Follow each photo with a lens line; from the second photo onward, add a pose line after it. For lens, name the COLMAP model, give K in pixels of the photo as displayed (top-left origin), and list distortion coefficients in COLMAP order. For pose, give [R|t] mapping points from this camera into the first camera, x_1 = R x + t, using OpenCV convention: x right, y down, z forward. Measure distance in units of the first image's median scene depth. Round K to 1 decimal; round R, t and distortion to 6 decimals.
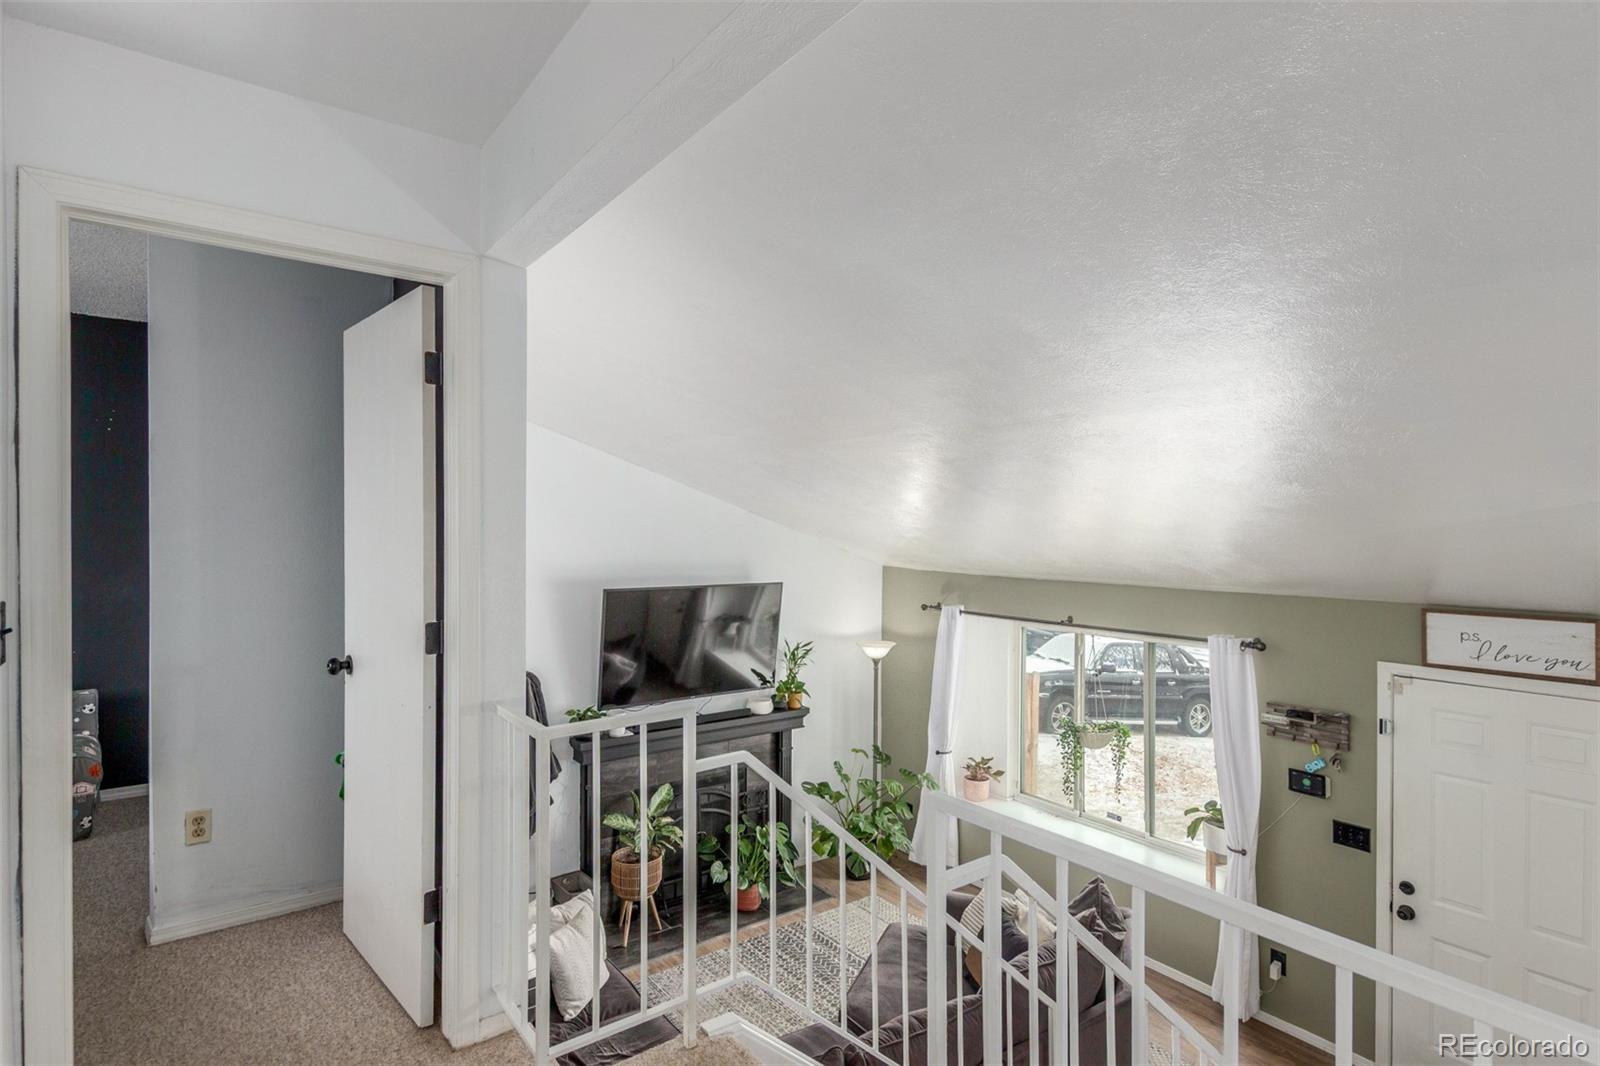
lens RADIAL K [[826.0, 0, 810.1], [0, 826.0, 530.5], [0, 0, 1]] dist [0.018144, -0.004732]
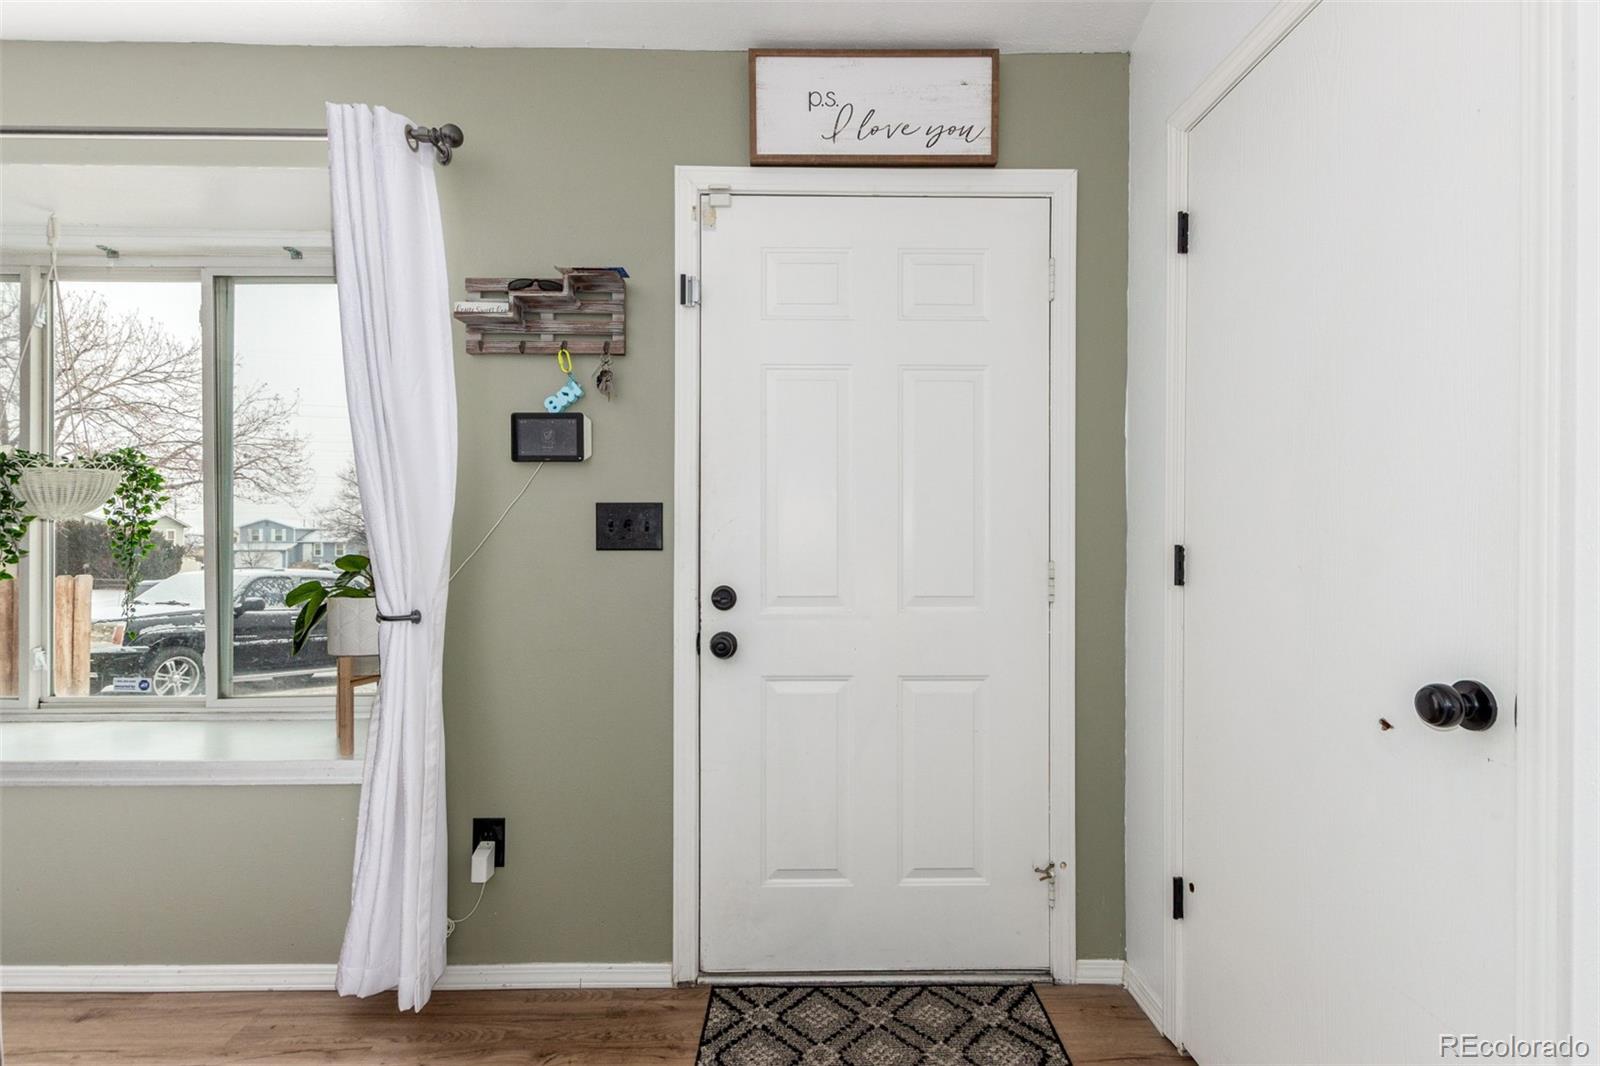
lens RADIAL K [[737.2, 0, 802.0], [0, 737.2, 540.1], [0, 0, 1]] dist [0.009668, -0.003741]
pose [[0.586073, -0.000403, 0.810258, 0.351558], [0.006917, 0.999966, -0.004506, 0.374381], [-0.810229, 0.008245, 0.586056, 0.654838]]
